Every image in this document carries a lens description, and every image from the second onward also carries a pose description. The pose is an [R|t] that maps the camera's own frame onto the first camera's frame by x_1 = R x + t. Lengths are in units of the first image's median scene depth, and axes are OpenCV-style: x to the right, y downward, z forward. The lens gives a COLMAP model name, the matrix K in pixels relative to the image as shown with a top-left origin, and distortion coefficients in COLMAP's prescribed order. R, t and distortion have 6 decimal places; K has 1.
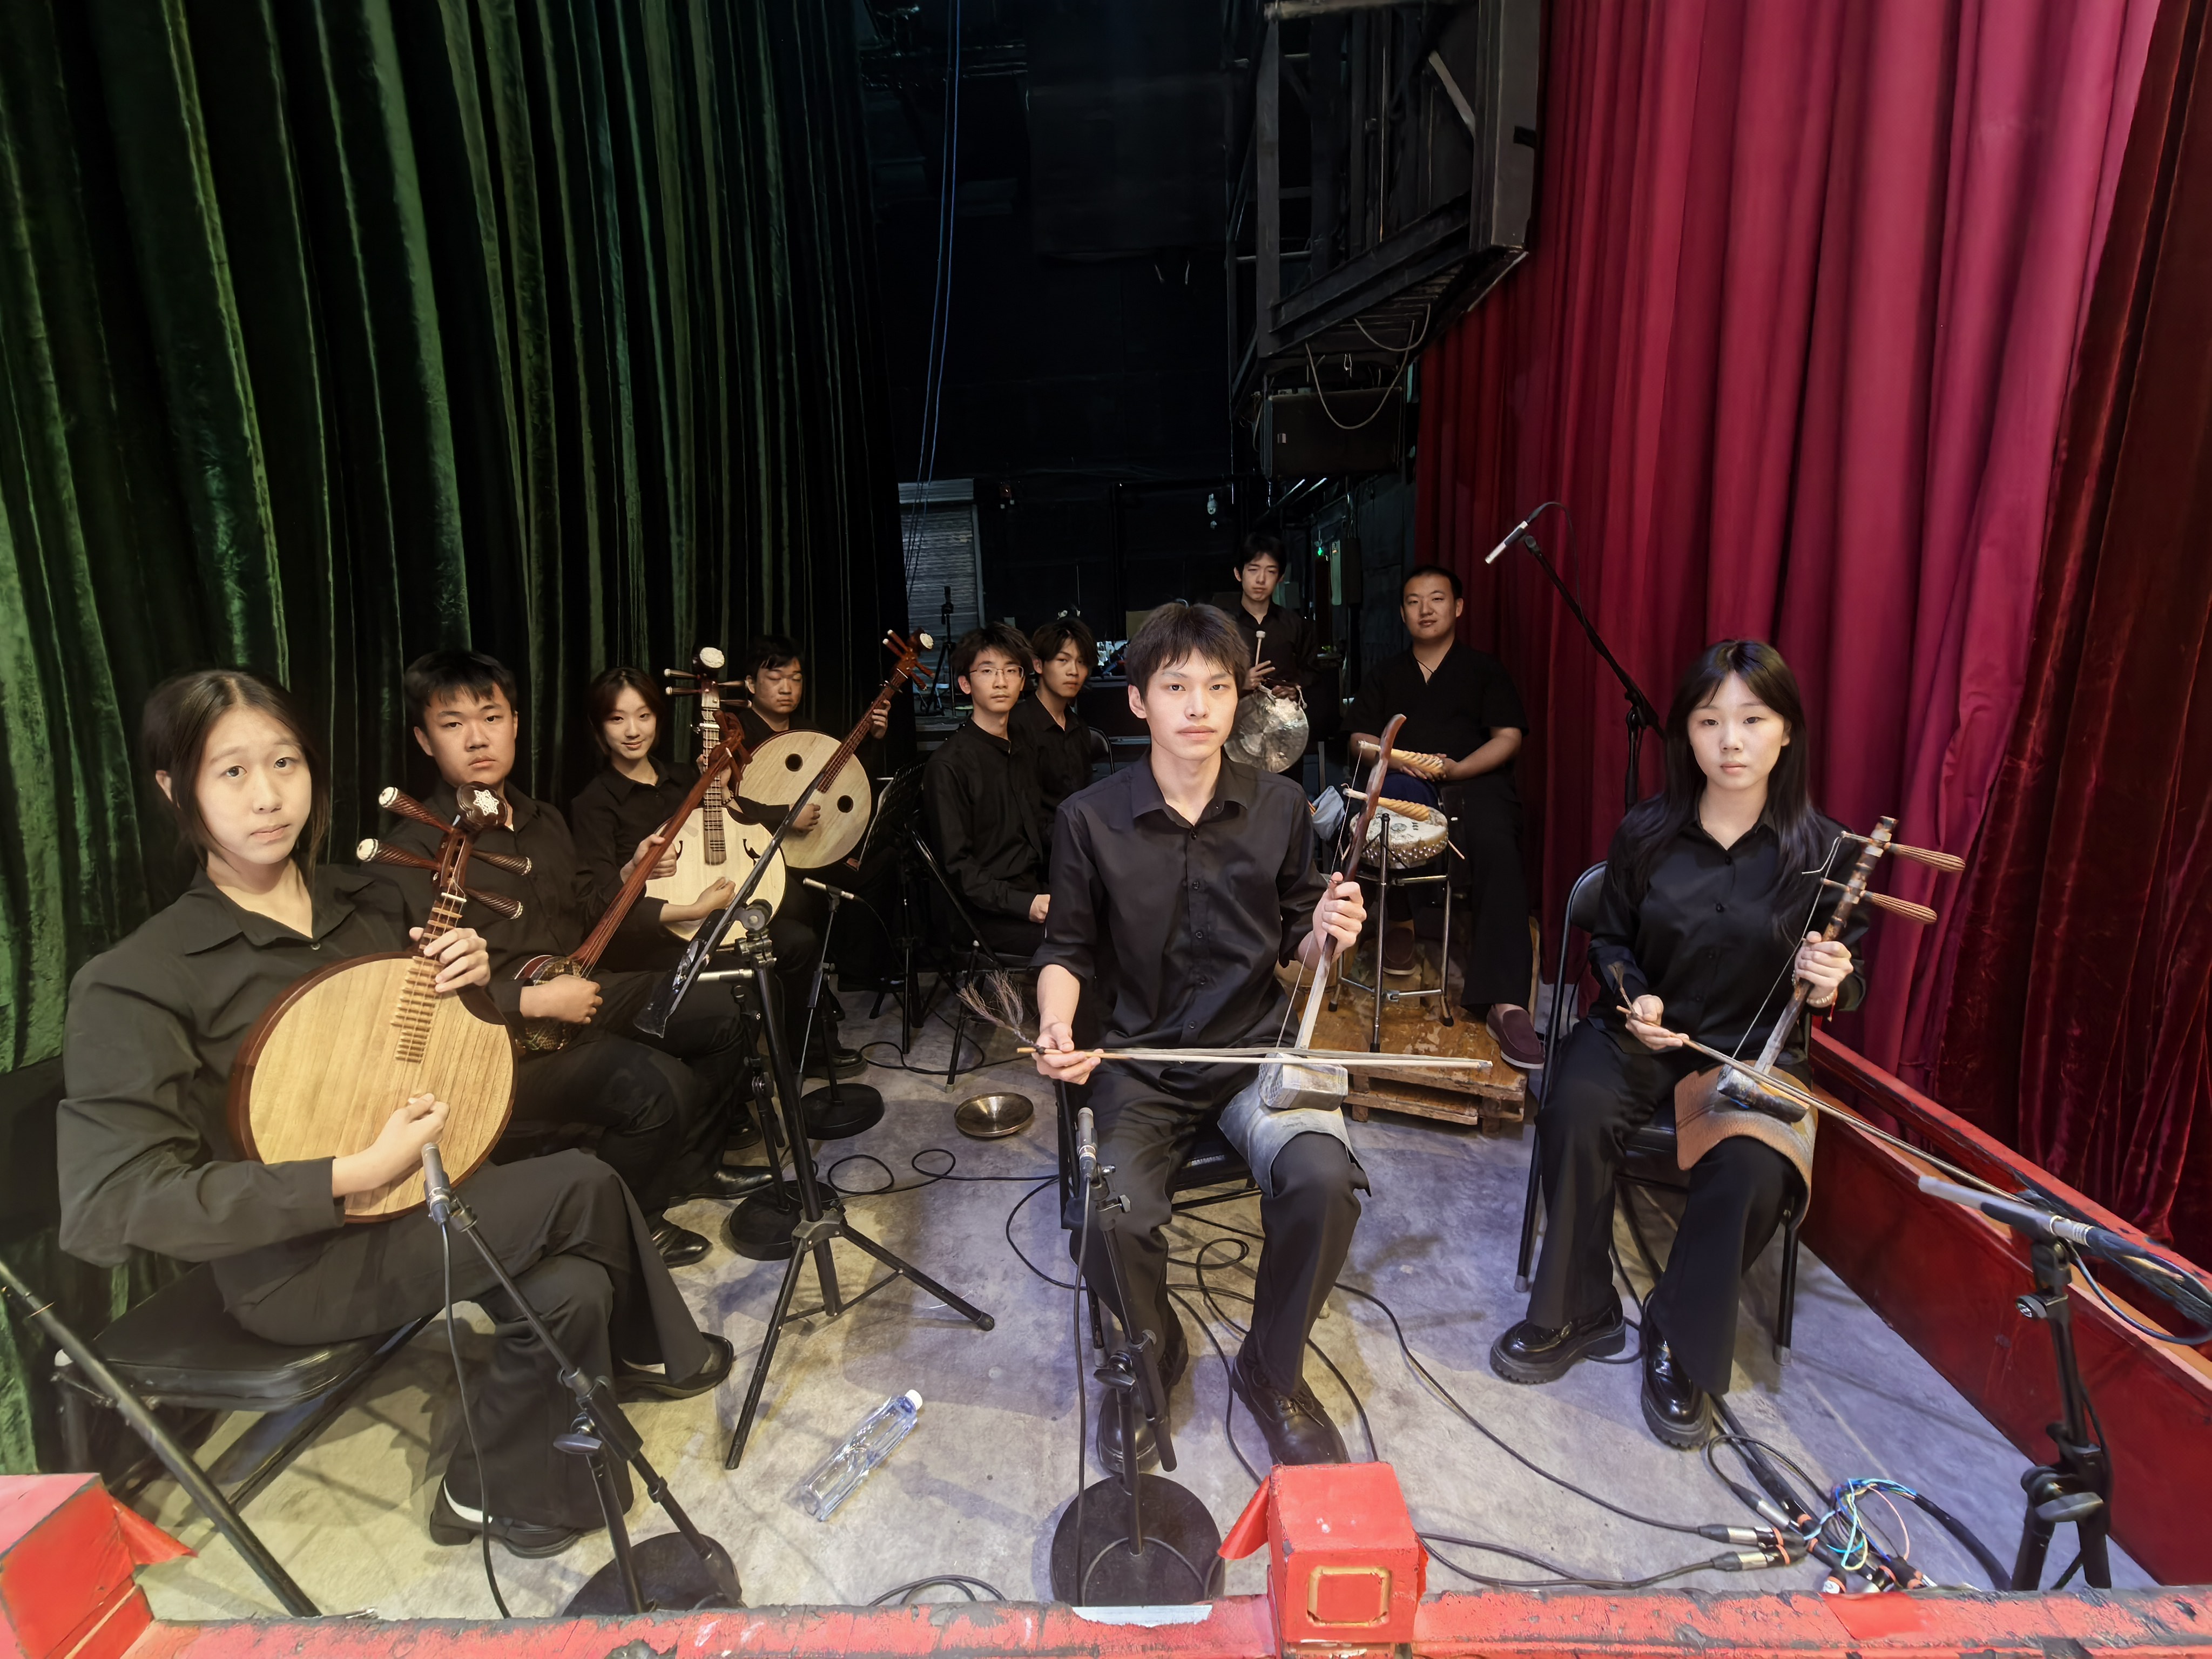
lens RADIAL K [[906.4, 0, 1102.5], [0, 906.4, 820.2], [0, 0, 1]] dist [-0.006455, 0.000464]
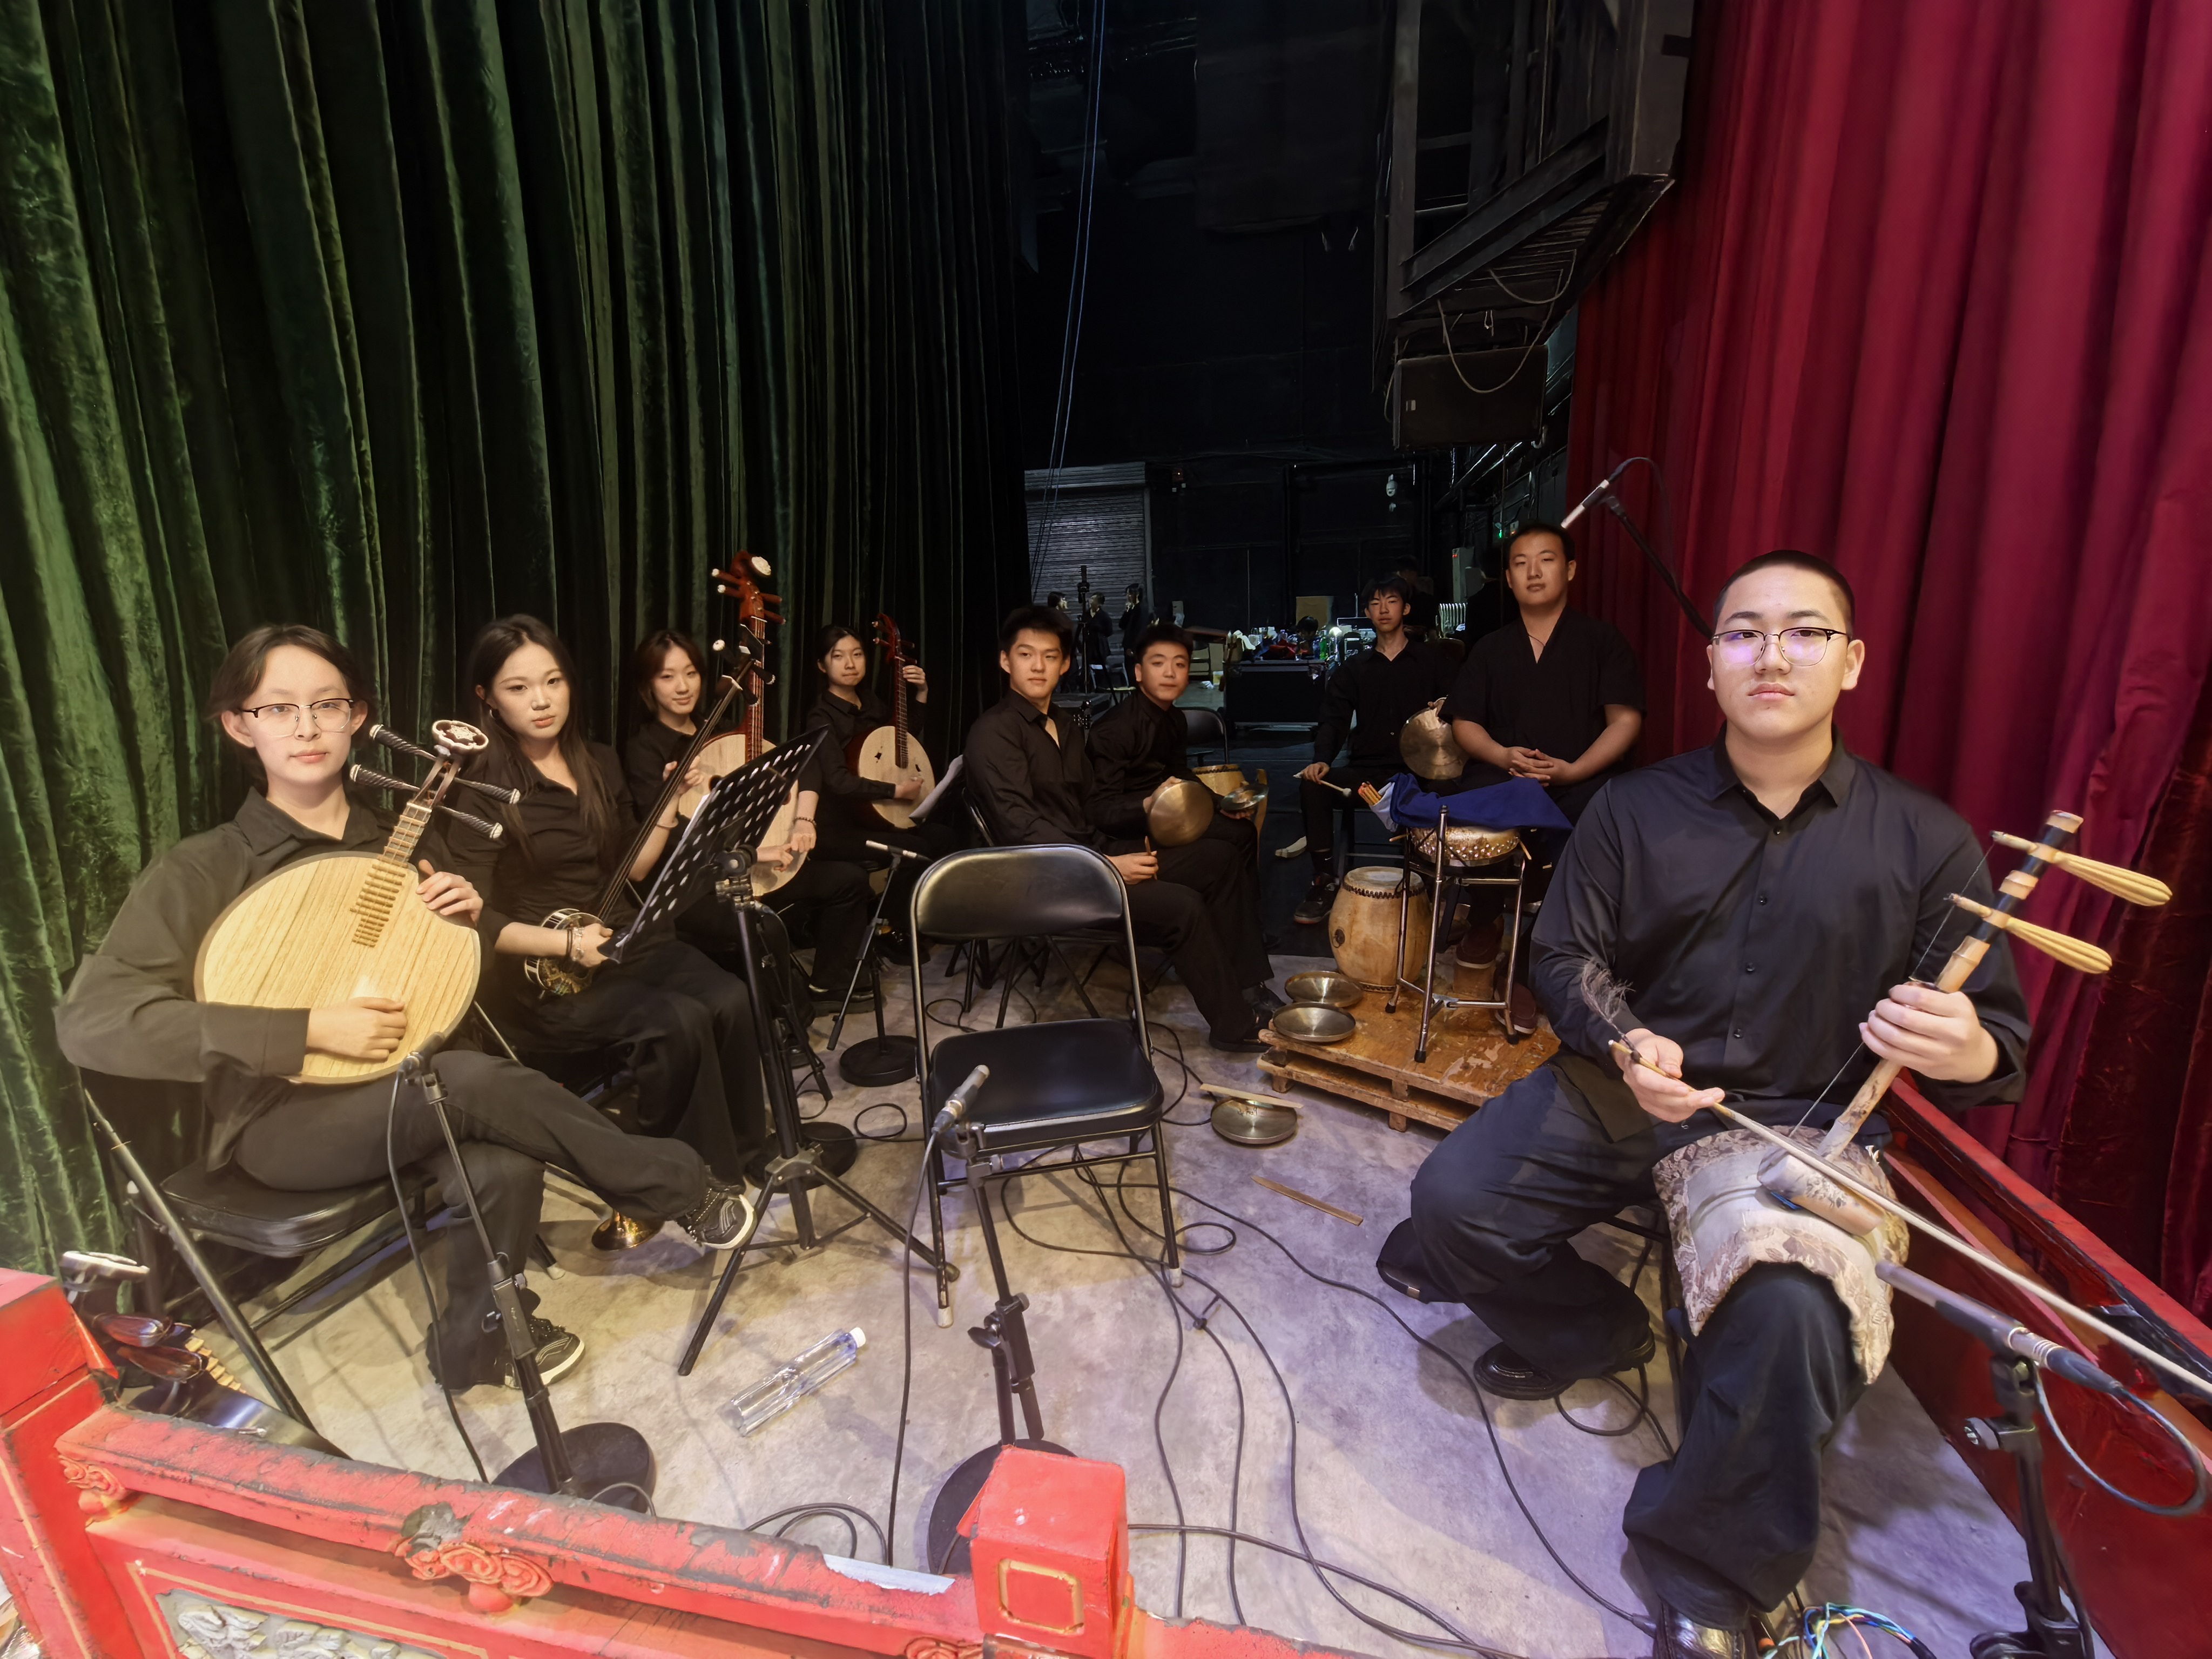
lens RADIAL K [[906.4, 0, 1111.8], [0, 906.4, 824.3], [0, 0, 1]] dist [-0.006455, 0.000464]
pose [[0.982829, 0.053703, -0.176531, 0.148255], [-0.050481, 0.998467, 0.022691, 0.012342], [0.177479, -0.013390, 0.984033, 0.030646]]
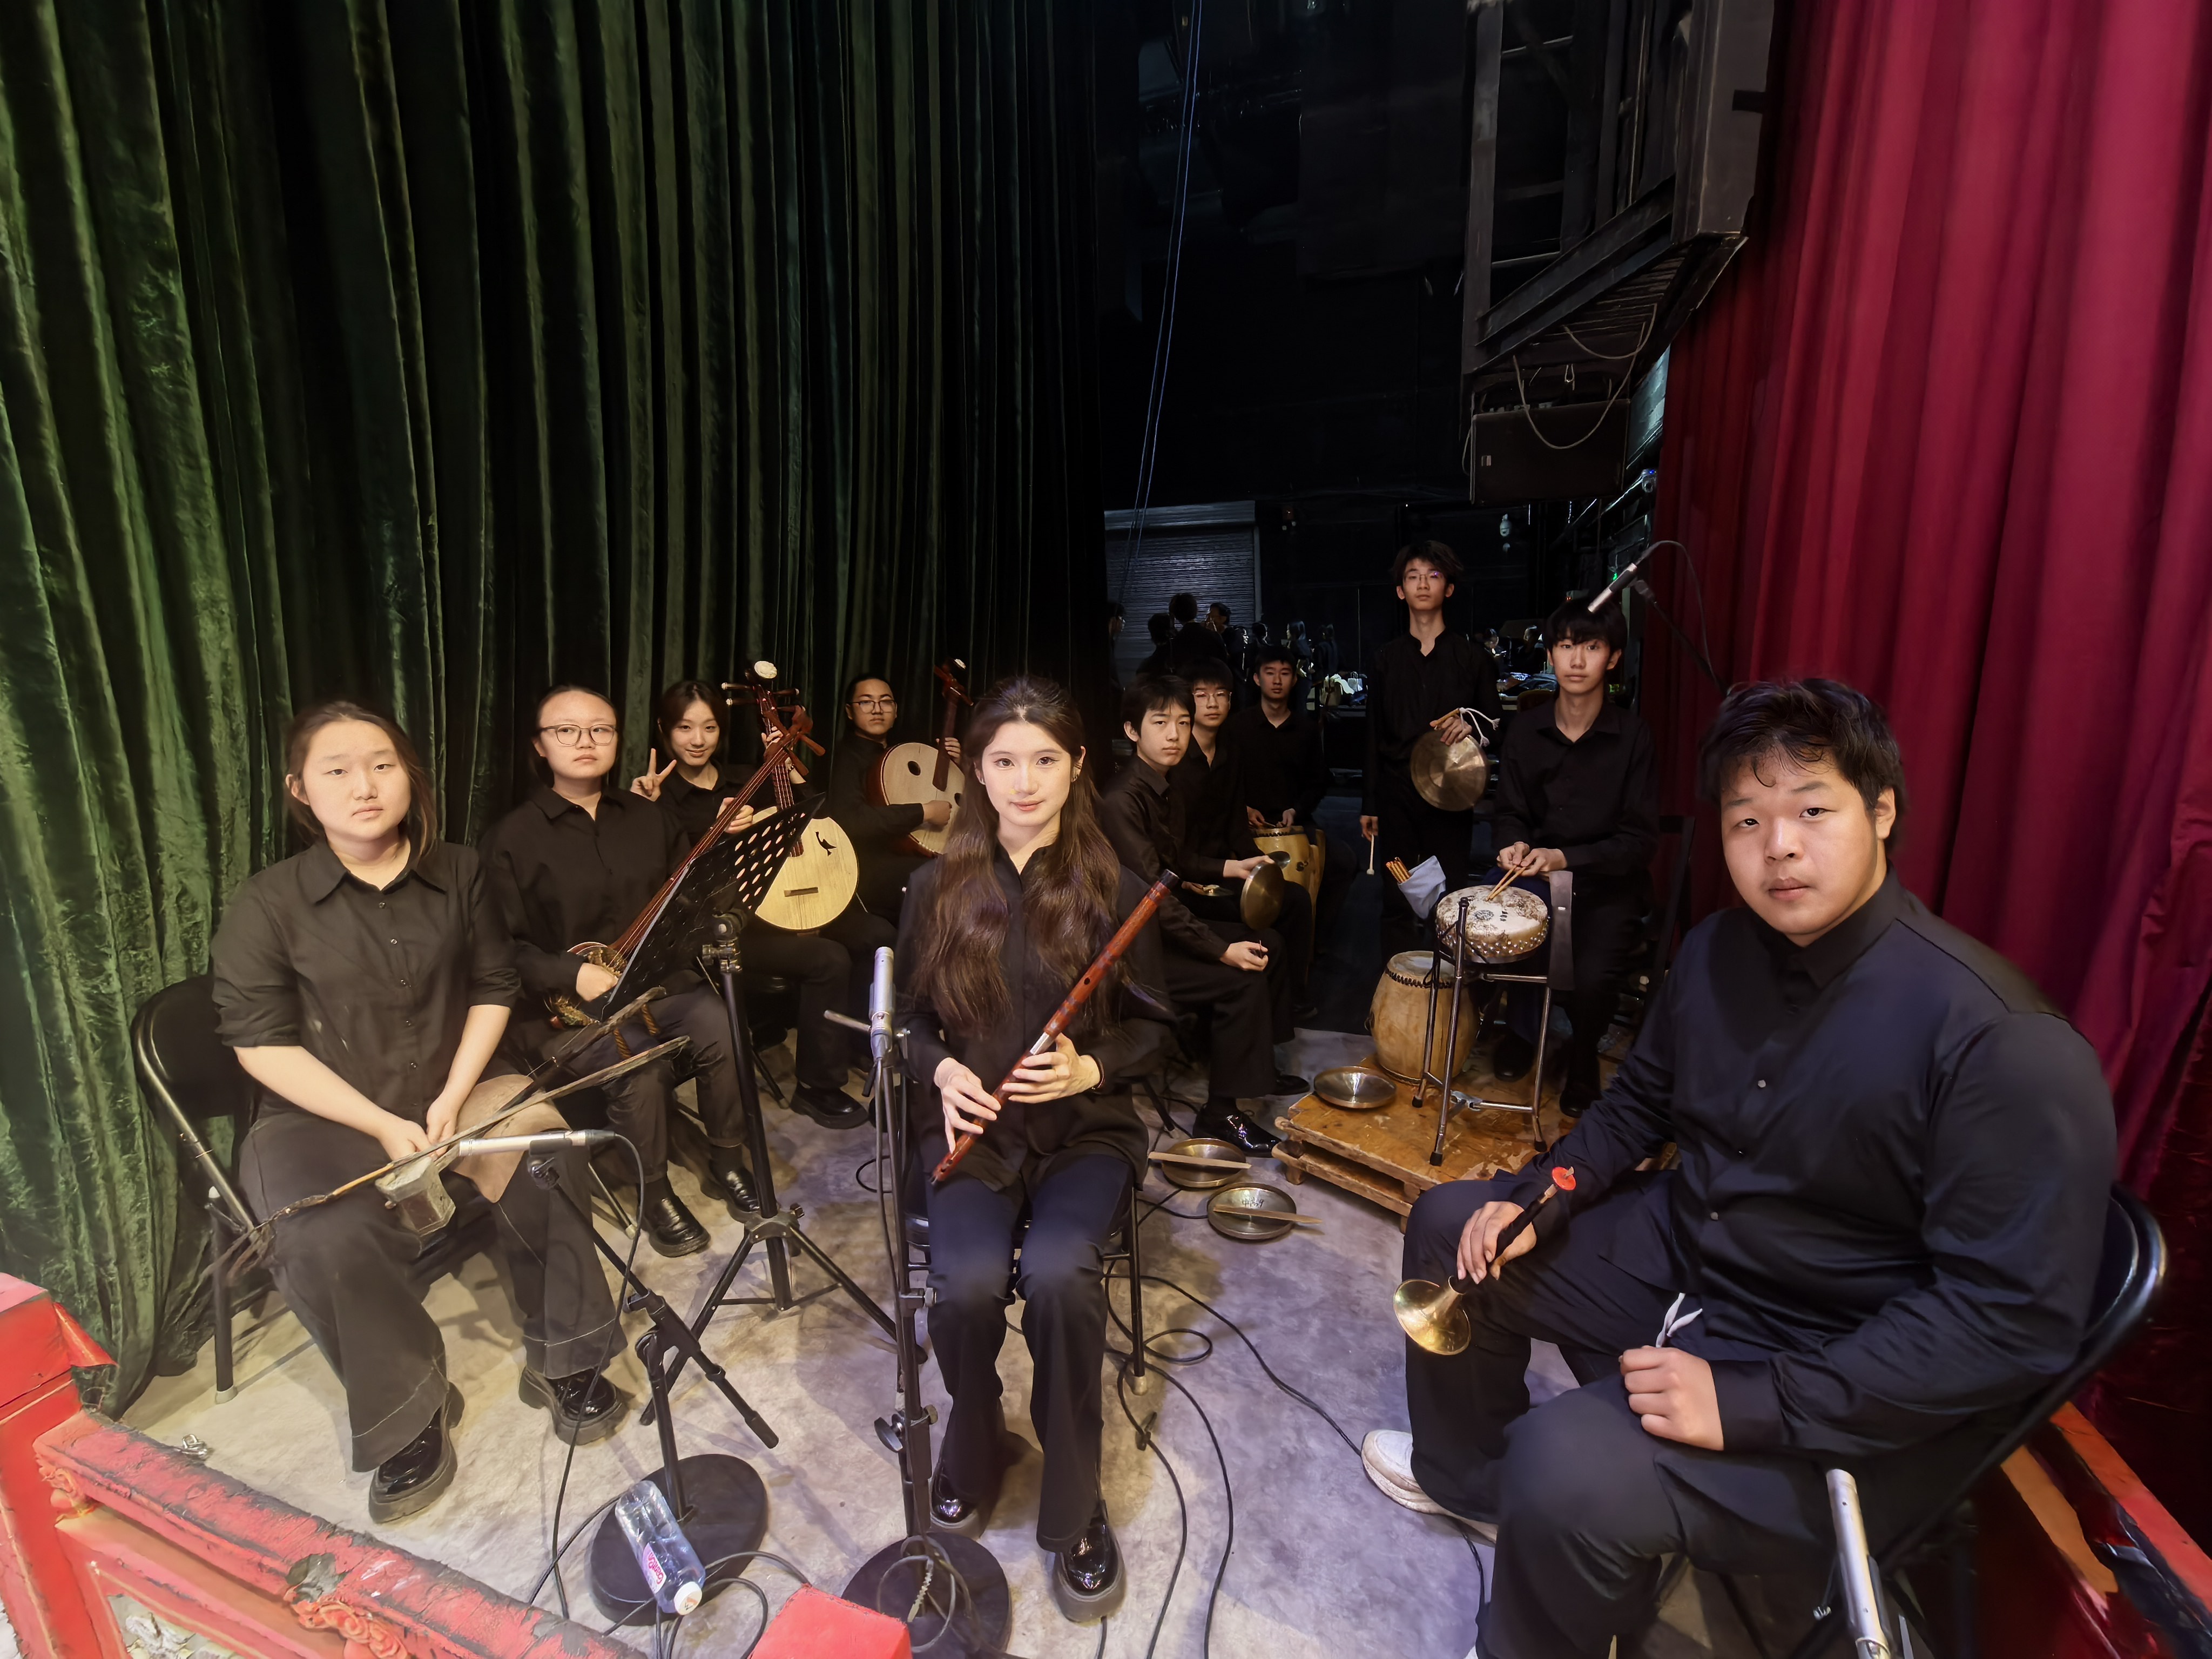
lens RADIAL K [[906.4, 0, 1114.6], [0, 906.4, 818.9], [0, 0, 1]] dist [-0.006455, 0.000464]
pose [[0.952335, 0.087994, -0.292088, 0.253663], [-0.094306, 0.995514, -0.007572, -0.039640], [0.290112, 0.034757, 0.956361, 0.066309]]
